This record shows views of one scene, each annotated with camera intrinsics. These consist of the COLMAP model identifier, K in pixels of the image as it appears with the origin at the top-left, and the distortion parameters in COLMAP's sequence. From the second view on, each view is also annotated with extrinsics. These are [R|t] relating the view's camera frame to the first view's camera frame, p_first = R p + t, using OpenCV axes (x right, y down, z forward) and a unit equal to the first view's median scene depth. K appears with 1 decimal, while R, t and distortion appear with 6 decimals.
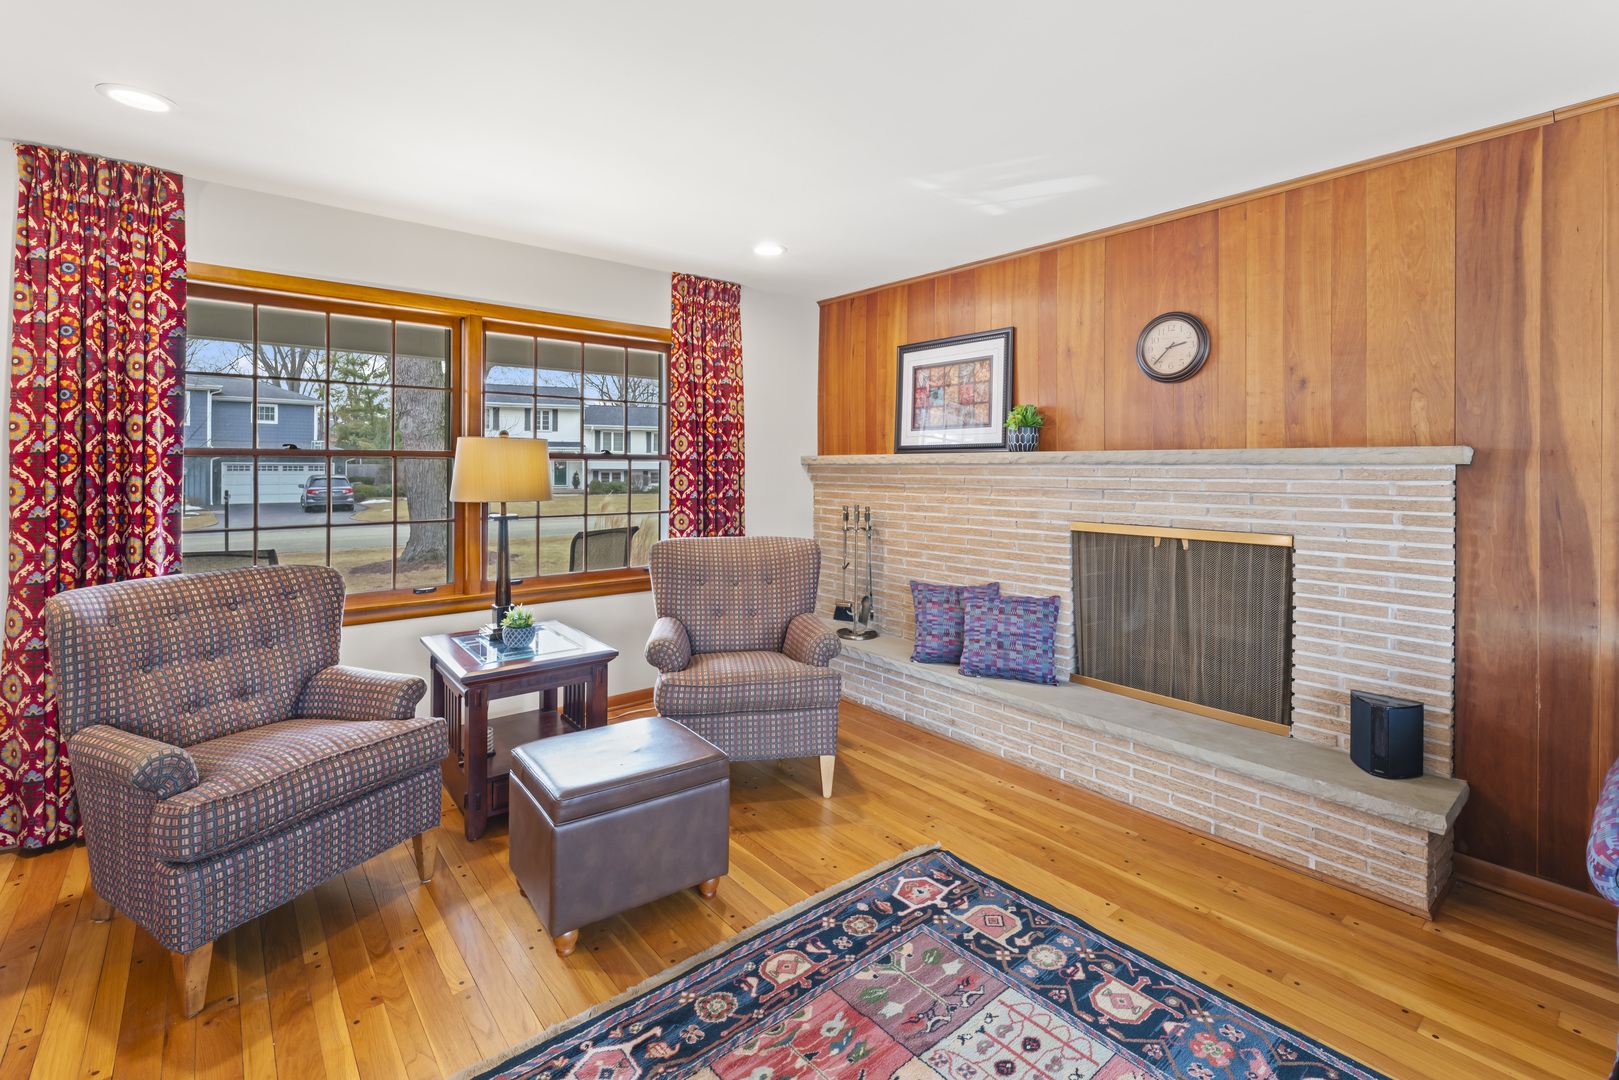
lens RADIAL K [[714.7, 0, 798.6], [0, 714.7, 467.2], [0, 0, 1]] dist [-0.008007, -0.000060]
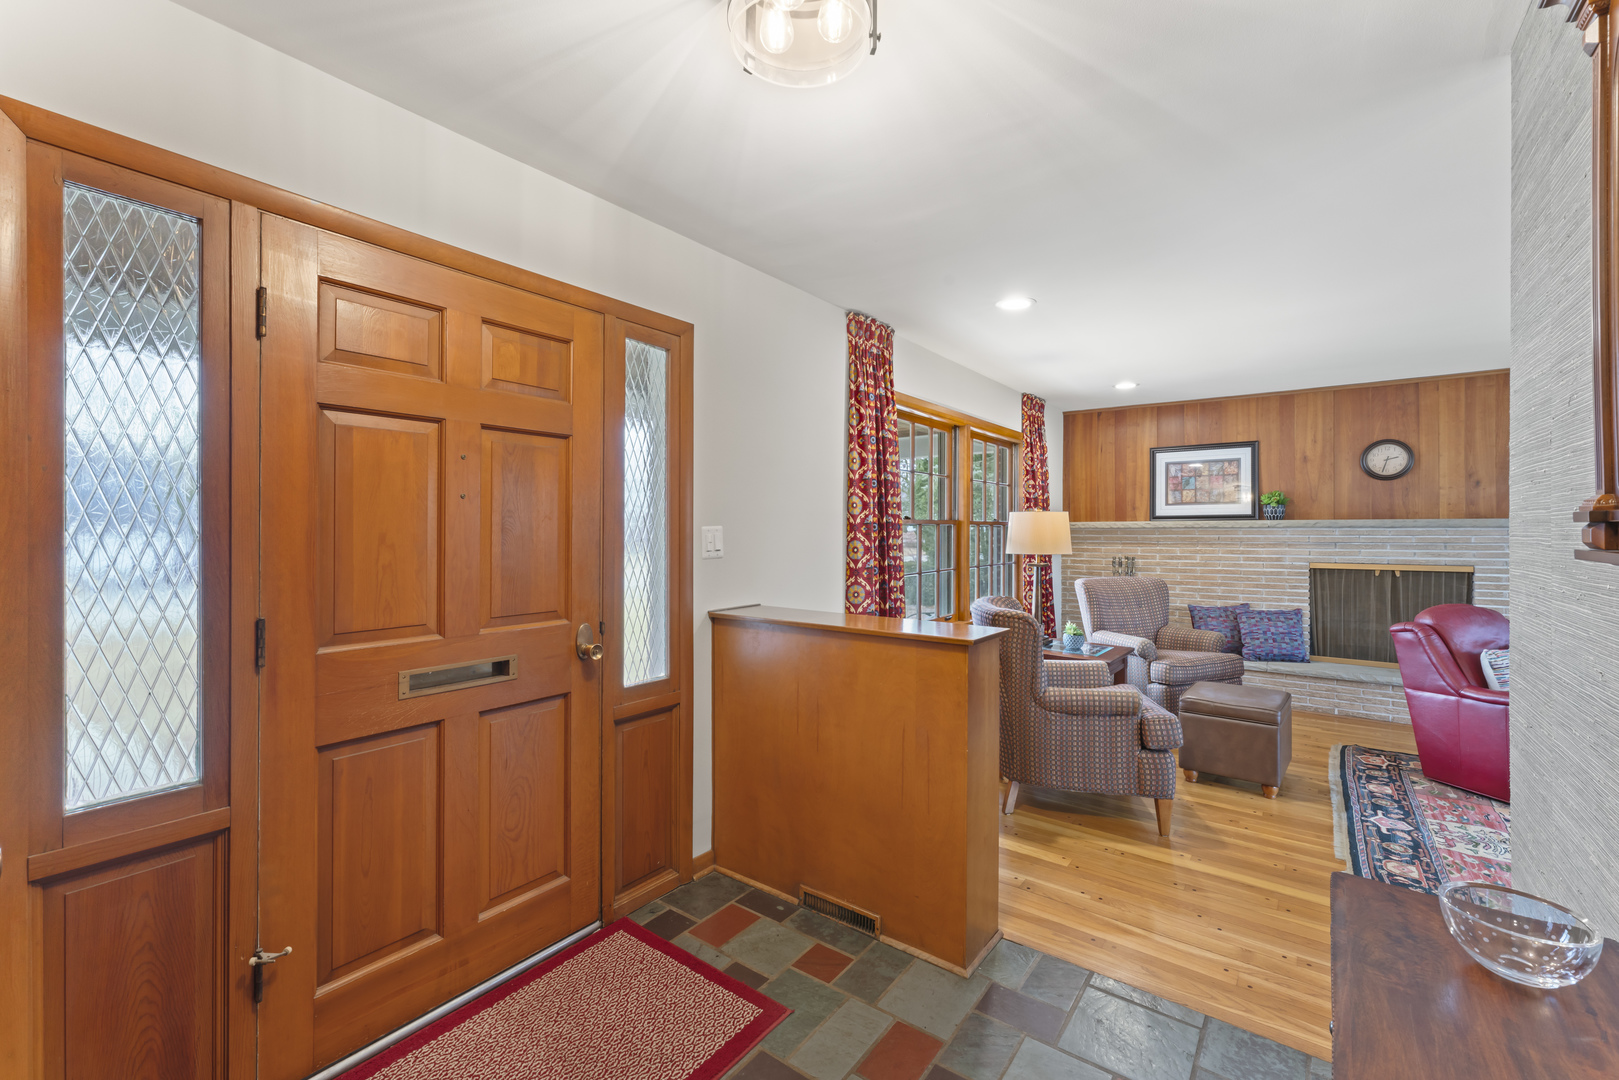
lens RADIAL K [[683.6, 0, 804.2], [0, 683.6, 530.0], [0, 0, 1]] dist [0.009804, 0.000745]
pose [[0.970518, -0.005490, 0.240966, -1.185231], [0.005427, 0.999985, 0.000925, -0.006785], [-0.240967, 0.000410, 0.970533, -0.263686]]
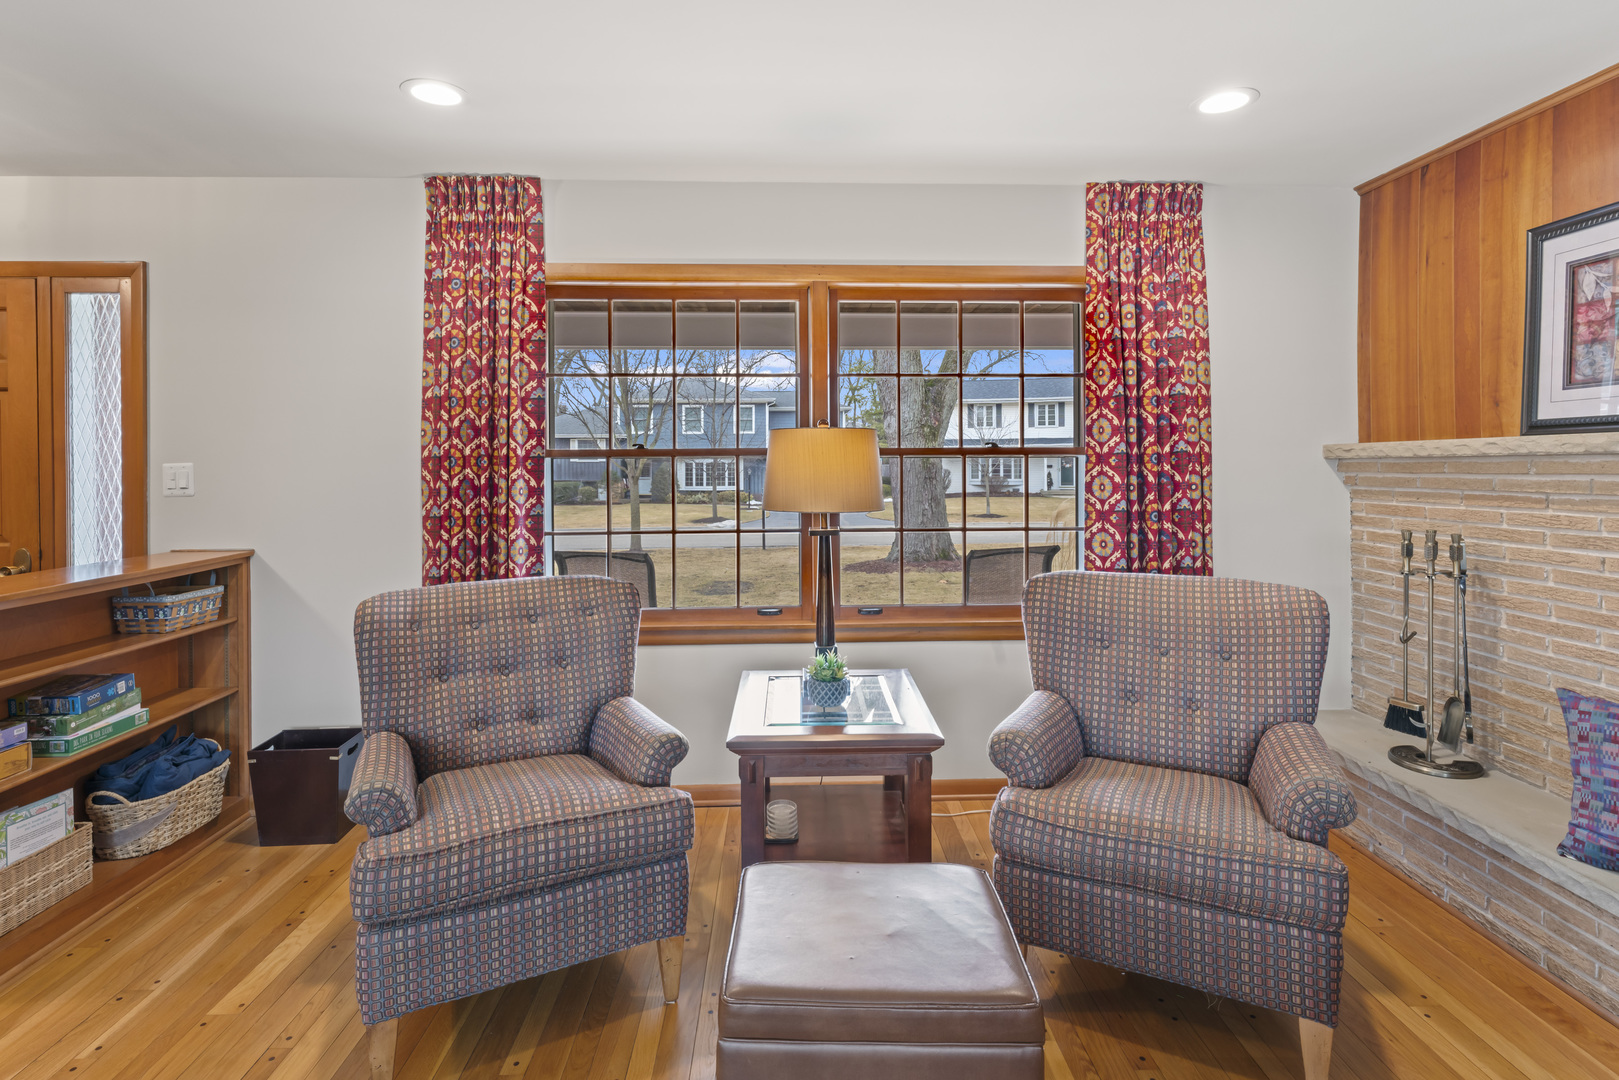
lens RADIAL K [[776.7, 0, 814.8], [0, 776.7, 465.5], [0, 0, 1]] dist [-0.004393, 0.001194]
pose [[0.796489, -0.008370, -0.604595, 0.085440], [0.008021, 0.999962, -0.003277, 0.001196], [0.604600, -0.002240, 0.796526, 0.308384]]
